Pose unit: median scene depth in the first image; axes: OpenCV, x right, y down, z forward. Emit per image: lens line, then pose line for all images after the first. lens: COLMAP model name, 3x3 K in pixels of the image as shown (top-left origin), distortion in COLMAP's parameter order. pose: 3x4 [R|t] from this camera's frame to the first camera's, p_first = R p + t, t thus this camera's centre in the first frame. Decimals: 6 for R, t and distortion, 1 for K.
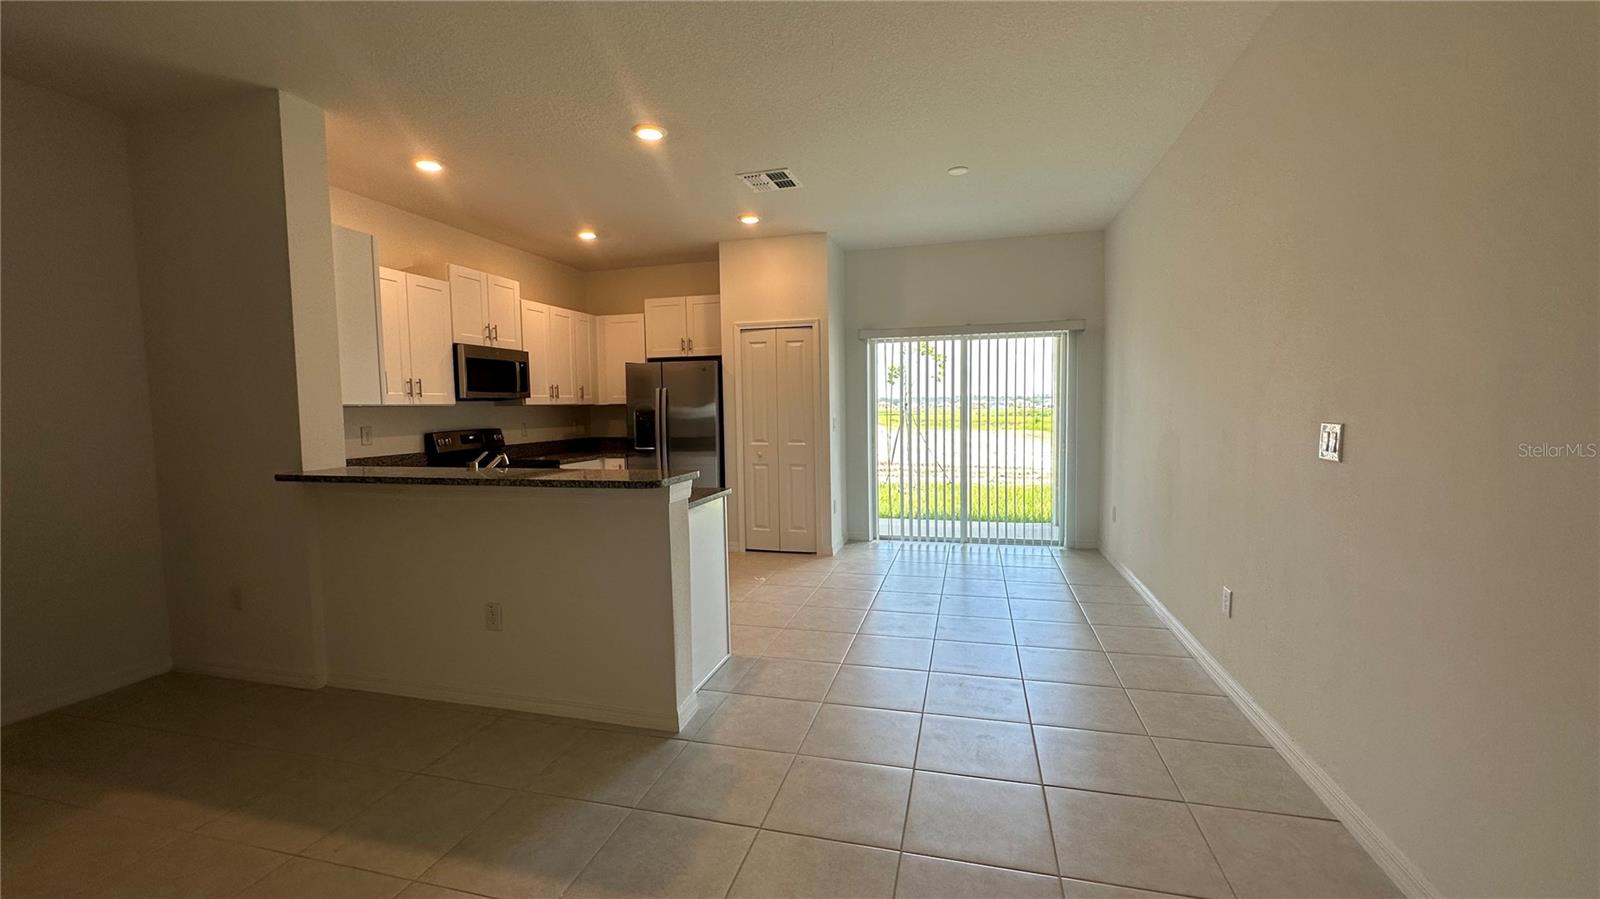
lens RADIAL K [[640.1, 0, 799.4], [0, 640.1, 451.8], [0, 0, 1]] dist [-0.001558, 0.000421]
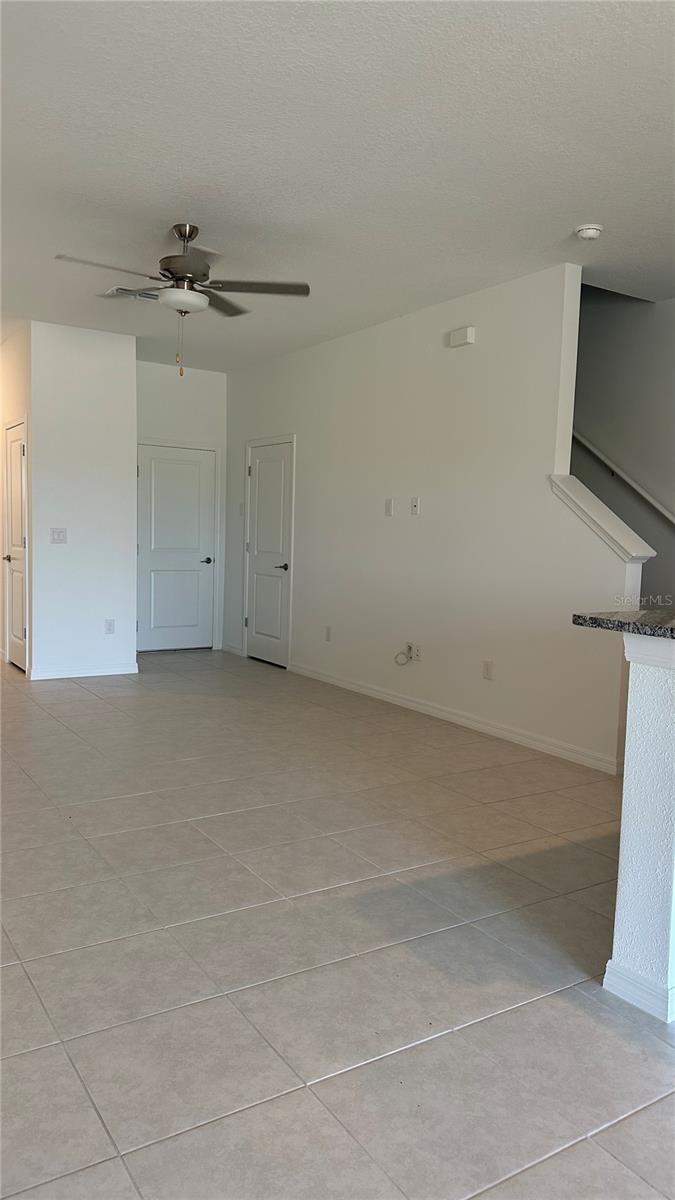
lens RADIAL K [[843.5, 0, 337.1], [0, 843.5, 603.3], [0, 0, 1]] dist [0.062359, -0.082906]
pose [[-0.673855, 0.062920, -0.736179, 0.344266], [-0.069915, 0.986467, 0.148308, -0.047874], [0.735548, 0.151408, -0.660337, 0.690993]]
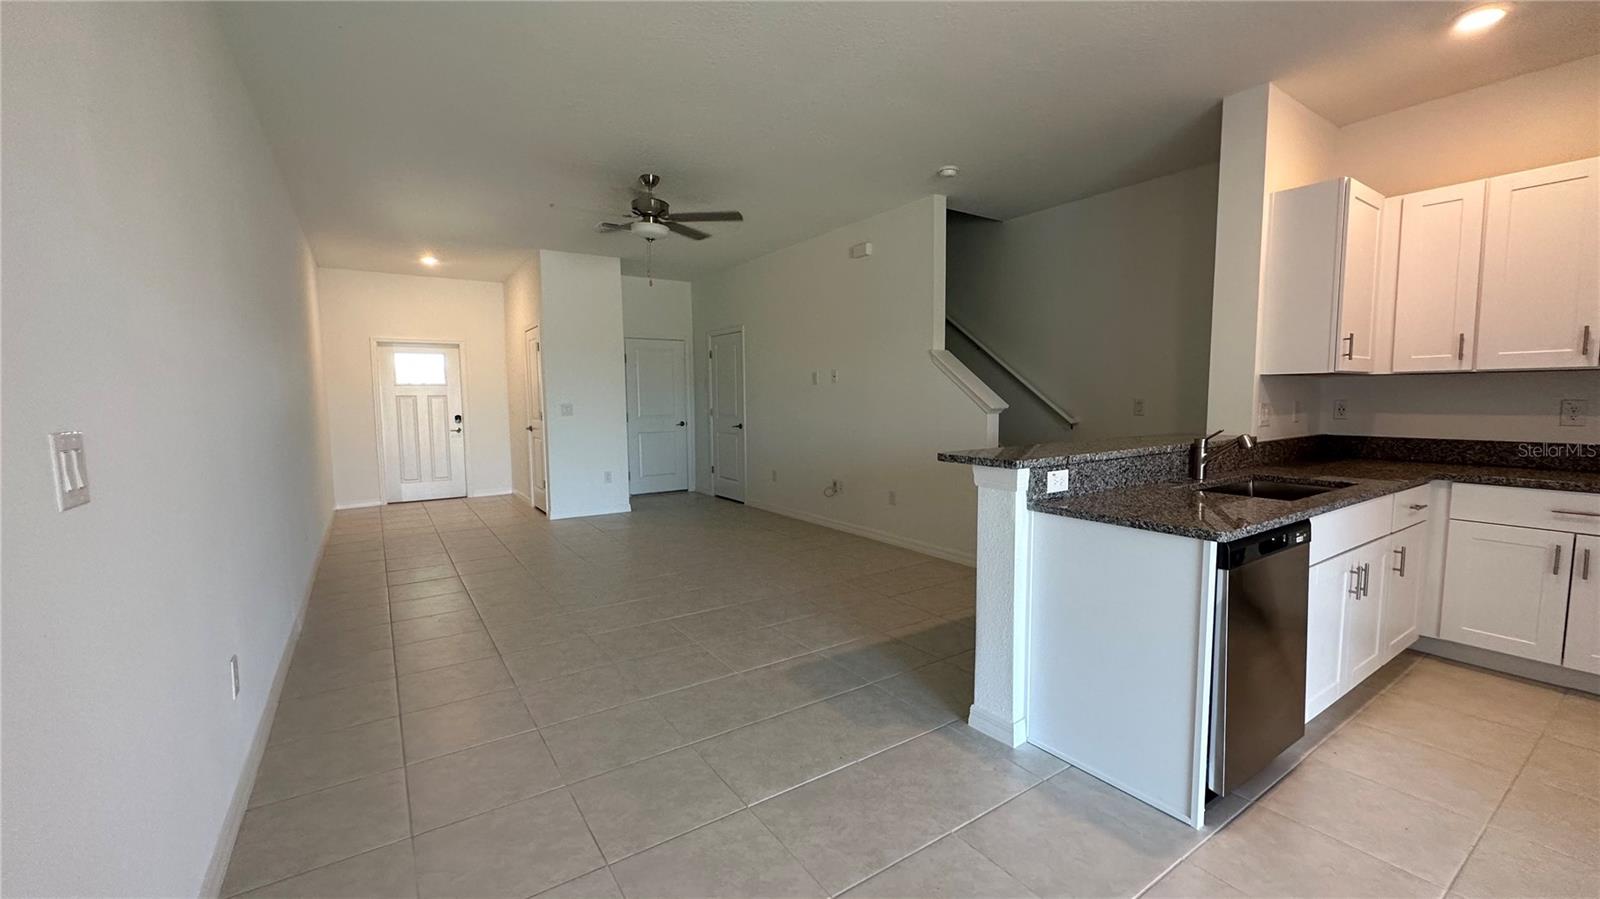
lens RADIAL K [[640.1, 0, 805.9], [0, 640.1, 449.2], [0, 0, 1]] dist [-0.001558, 0.000421]
pose [[-0.651023, 0.086755, -0.754084, 0.337931], [-0.033350, 0.989219, 0.142599, -0.049737], [0.758325, 0.117984, -0.641110, 0.712427]]
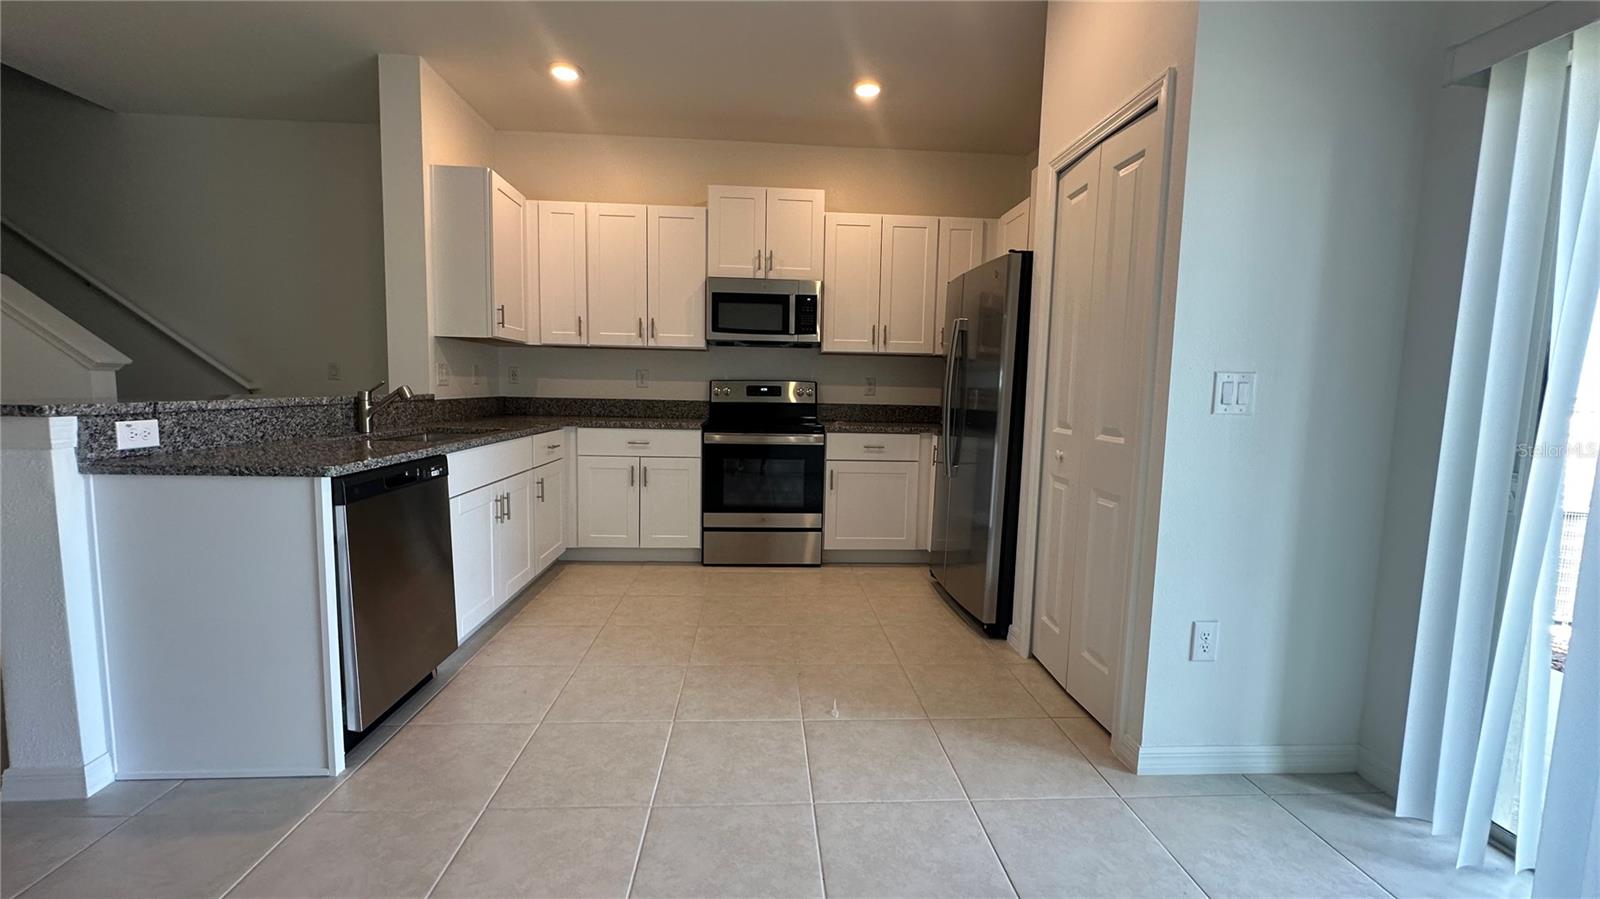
lens RADIAL K [[640.1, 0, 797.2], [0, 640.1, 448.4], [0, 0, 1]] dist [-0.001558, 0.000421]
pose [[0.319282, 0.117585, -0.940336, 0.330287], [-0.094323, 0.991288, 0.091930, -0.027505], [0.942954, 0.059344, 0.327592, 0.787658]]
